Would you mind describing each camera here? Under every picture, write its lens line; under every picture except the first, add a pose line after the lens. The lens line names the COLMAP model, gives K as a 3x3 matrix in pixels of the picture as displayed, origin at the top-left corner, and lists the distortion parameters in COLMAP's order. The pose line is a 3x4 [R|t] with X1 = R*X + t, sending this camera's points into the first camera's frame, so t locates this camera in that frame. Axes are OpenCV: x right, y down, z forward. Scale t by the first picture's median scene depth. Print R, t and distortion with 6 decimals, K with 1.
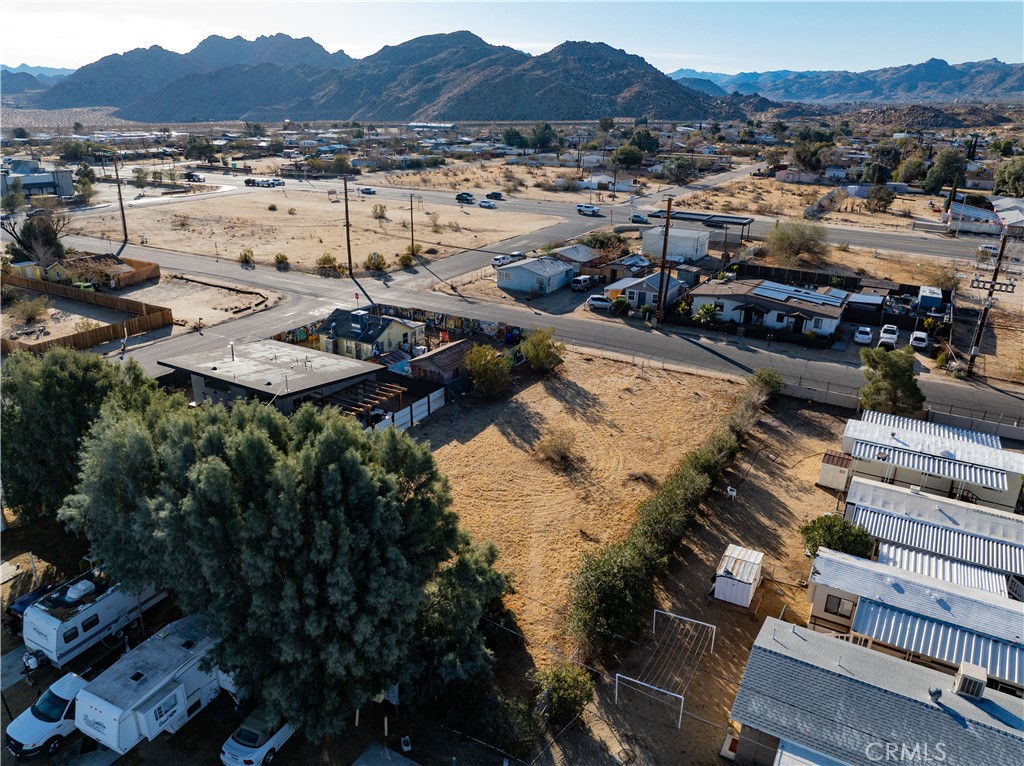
lens RADIAL K [[723.7, 0, 513.5], [0, 723.7, 384.3], [0, 0, 1]] dist [-0.040531, 0.008059]
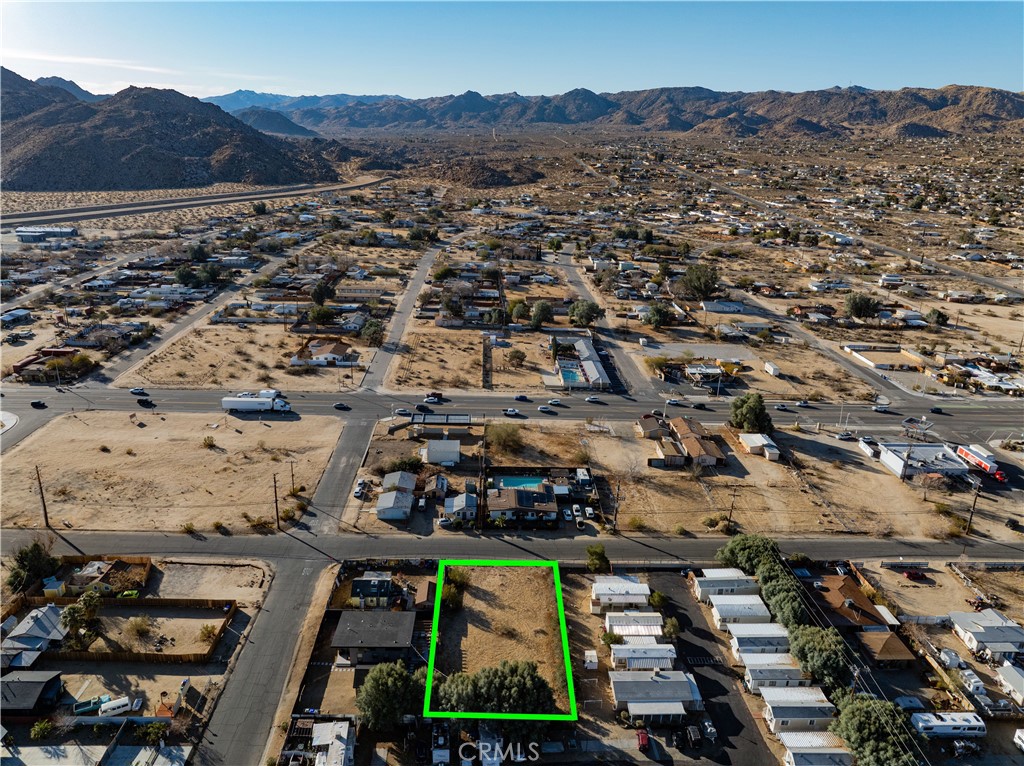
lens RADIAL K [[718.2, 0, 512.0], [0, 718.2, 383.0], [0, 0, 1]] dist [-0.008551, -0.047956]
pose [[0.850737, -0.162822, 0.499736, -0.660056], [0.175655, 0.984214, 0.021642, -0.516717], [-0.495371, 0.069369, 0.865907, -0.812982]]
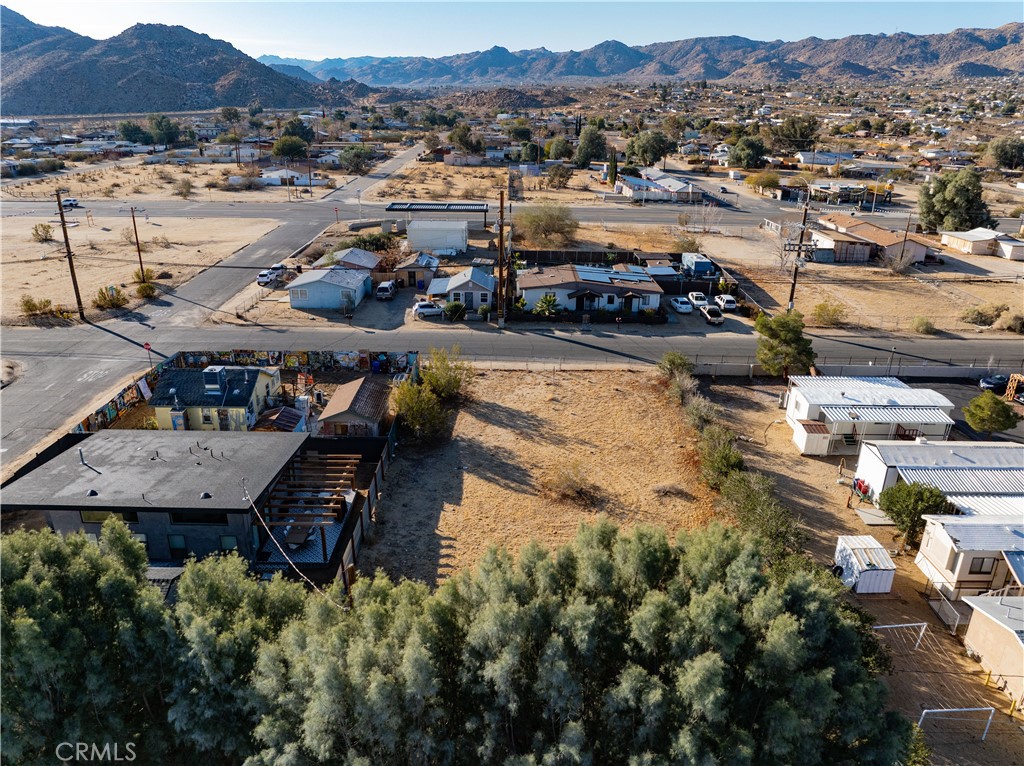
lens RADIAL K [[723.7, 0, 513.5], [0, 723.7, 384.3], [0, 0, 1]] dist [-0.040531, 0.008059]
pose [[0.868225, -0.188250, 0.459073, -0.238052], [0.180764, 0.981653, 0.060671, -0.059504], [-0.462072, 0.030308, 0.886324, 0.149906]]
